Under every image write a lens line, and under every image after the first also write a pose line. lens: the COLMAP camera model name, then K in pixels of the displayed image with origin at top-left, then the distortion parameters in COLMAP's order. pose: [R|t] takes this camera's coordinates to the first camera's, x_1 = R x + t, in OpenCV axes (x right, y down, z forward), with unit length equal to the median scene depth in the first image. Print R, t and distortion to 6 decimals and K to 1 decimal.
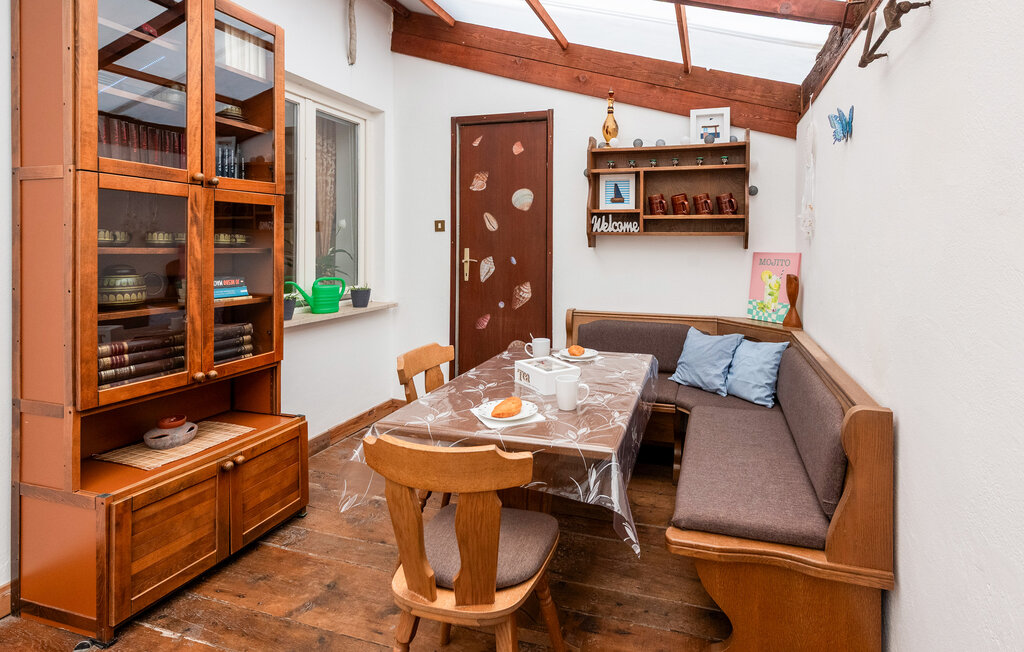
lens RADIAL K [[538.5, 0, 543.7], [0, 538.5, 245.2], [0, 0, 1]] dist [0.005687, 0.000251]
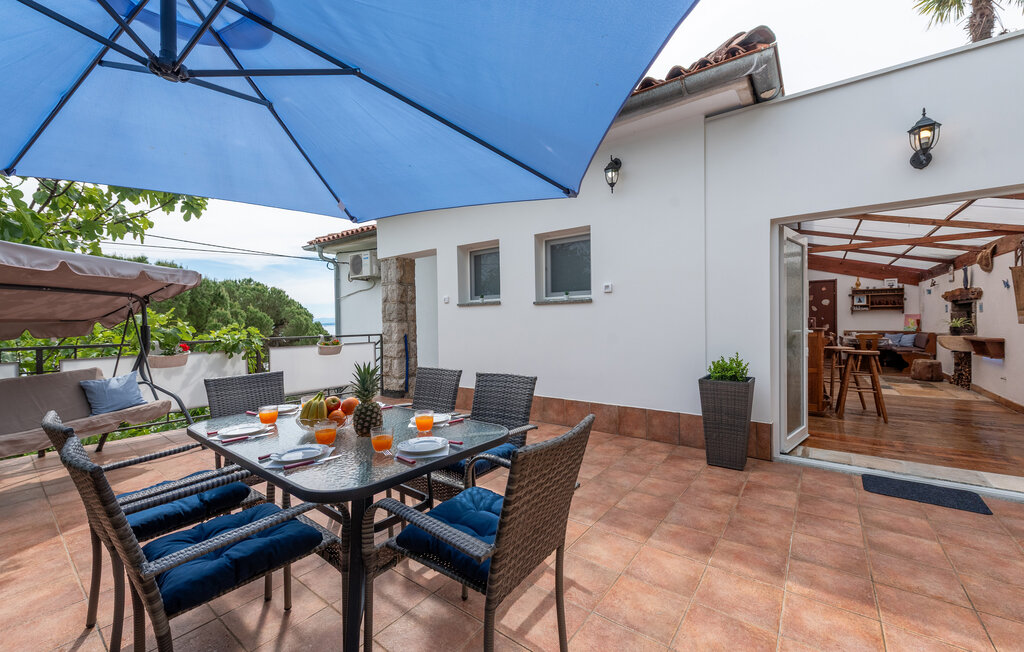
lens RADIAL K [[408.5, 0, 510.3], [0, 408.5, 326.7], [0, 0, 1]] dist [0.009830, -0.000233]
pose [[0.945553, -0.015023, -0.325121, -1.319978], [0.017484, 0.999836, 0.004649, 0.037505], [0.324998, -0.010081, 0.945661, -2.702427]]
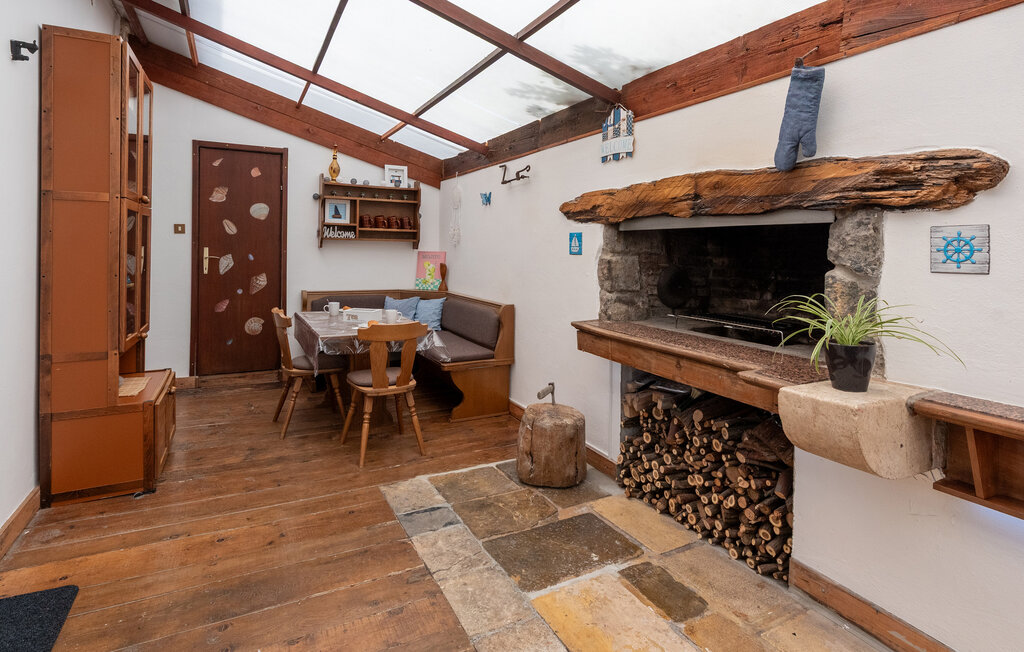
lens RADIAL K [[538.5, 0, 528.2], [0, 538.5, 254.6], [0, 0, 1]] dist [0.005687, 0.000251]
pose [[0.697914, -0.000805, 0.716181, -0.583420], [-0.010507, 0.999880, 0.011363, 0.000075], [-0.716104, -0.015455, 0.697822, -0.451135]]
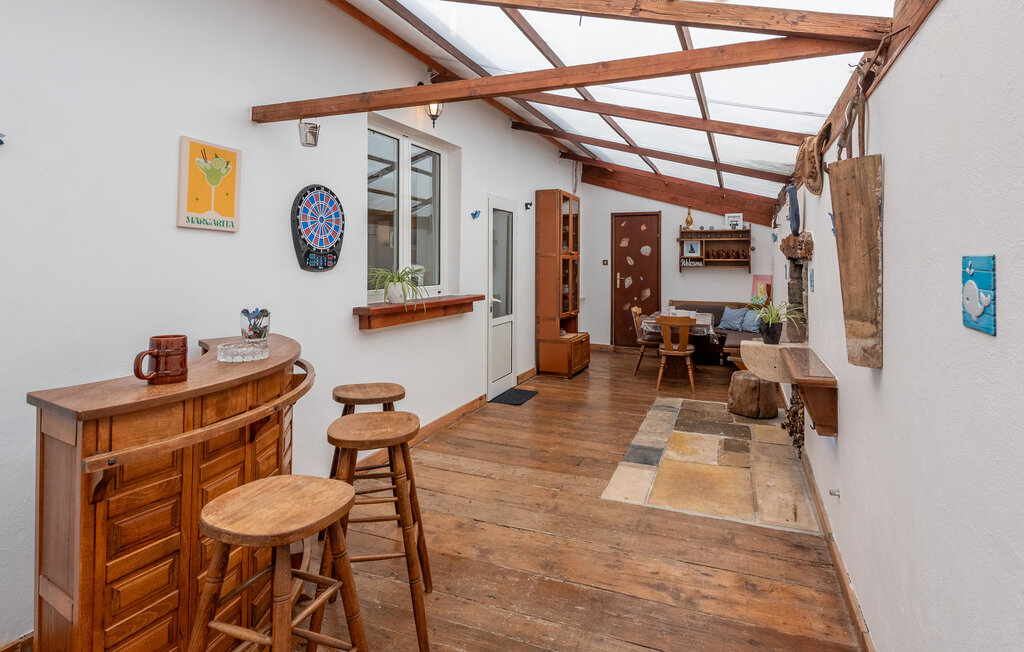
lens RADIAL K [[542.5, 0, 496.8], [0, 542.5, 259.8], [0, 0, 1]] dist [-0.006766, -0.000230]
pose [[0.994459, -0.002867, -0.105090, -0.454963], [0.001855, 0.999951, -0.009728, -0.029743], [0.105113, 0.009480, 0.994415, -1.404544]]
